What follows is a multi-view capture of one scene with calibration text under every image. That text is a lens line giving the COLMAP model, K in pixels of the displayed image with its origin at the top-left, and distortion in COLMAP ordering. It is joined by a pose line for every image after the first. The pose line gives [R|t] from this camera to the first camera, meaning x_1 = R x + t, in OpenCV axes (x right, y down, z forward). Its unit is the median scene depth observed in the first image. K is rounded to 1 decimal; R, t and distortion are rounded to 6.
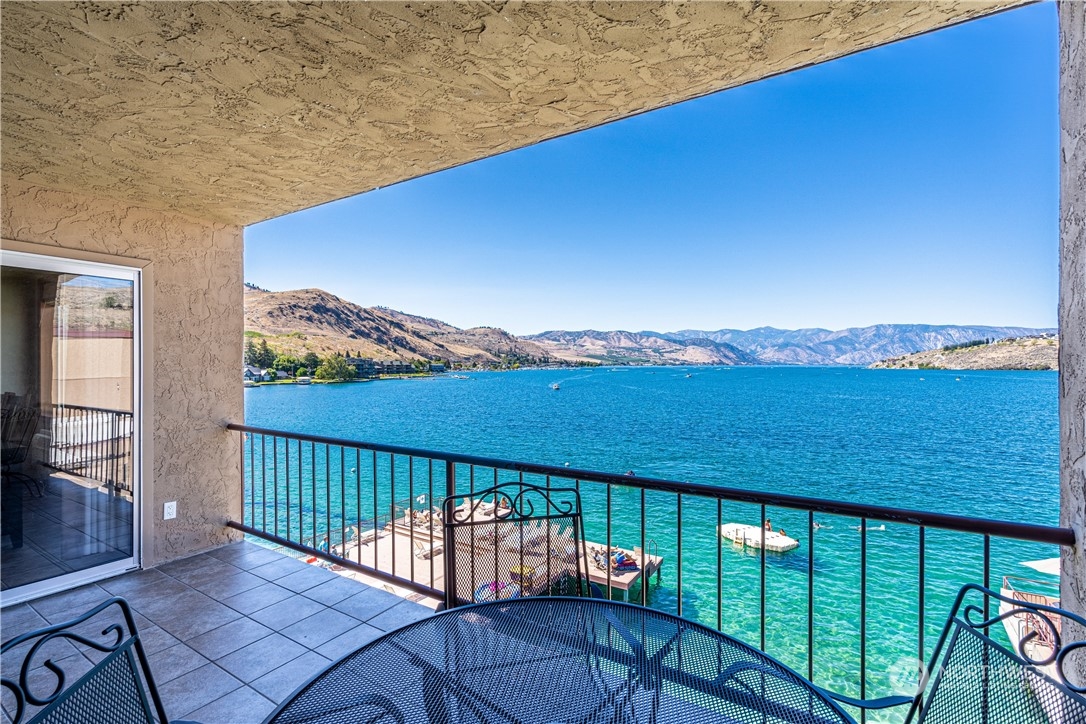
lens RADIAL K [[497.8, 0, 543.0], [0, 497.8, 362.0], [0, 0, 1]] dist [-0.005080, -0.000089]
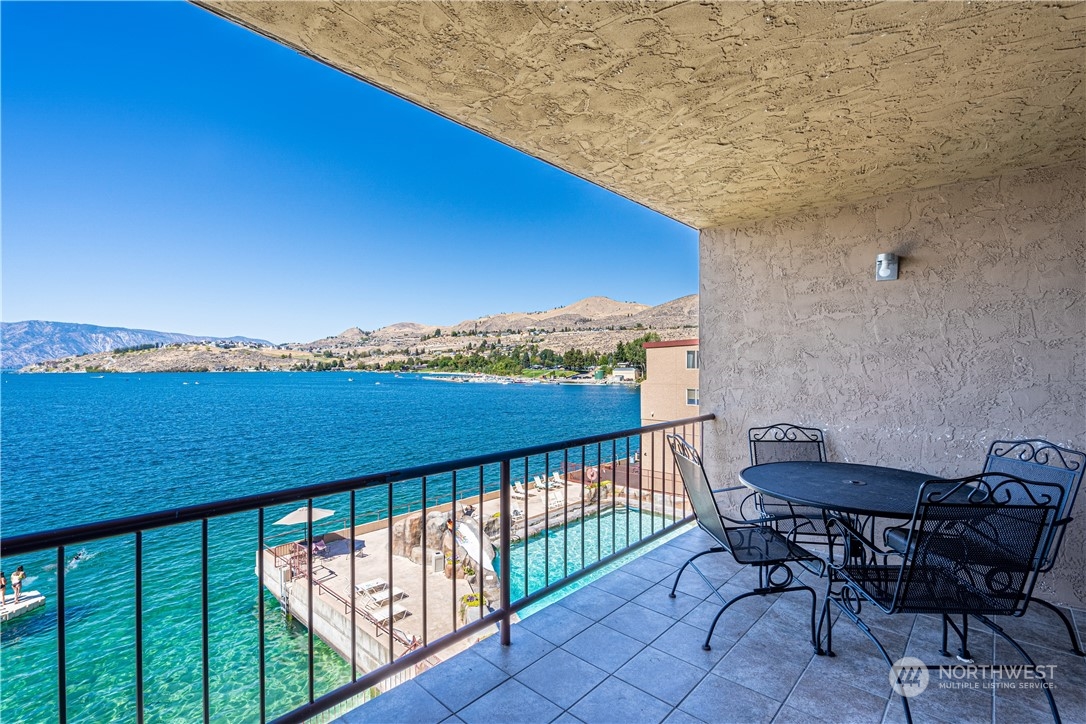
lens RADIAL K [[494.0, 0, 544.4], [0, 494.0, 365.2], [0, 0, 1]] dist [-0.001201, 0.000774]
pose [[0.172022, -0.000055, 0.985093, -0.131080], [-0.000442, 1.000000, 0.000133, 0.003074], [-0.985093, -0.000458, 0.172022, 0.094334]]
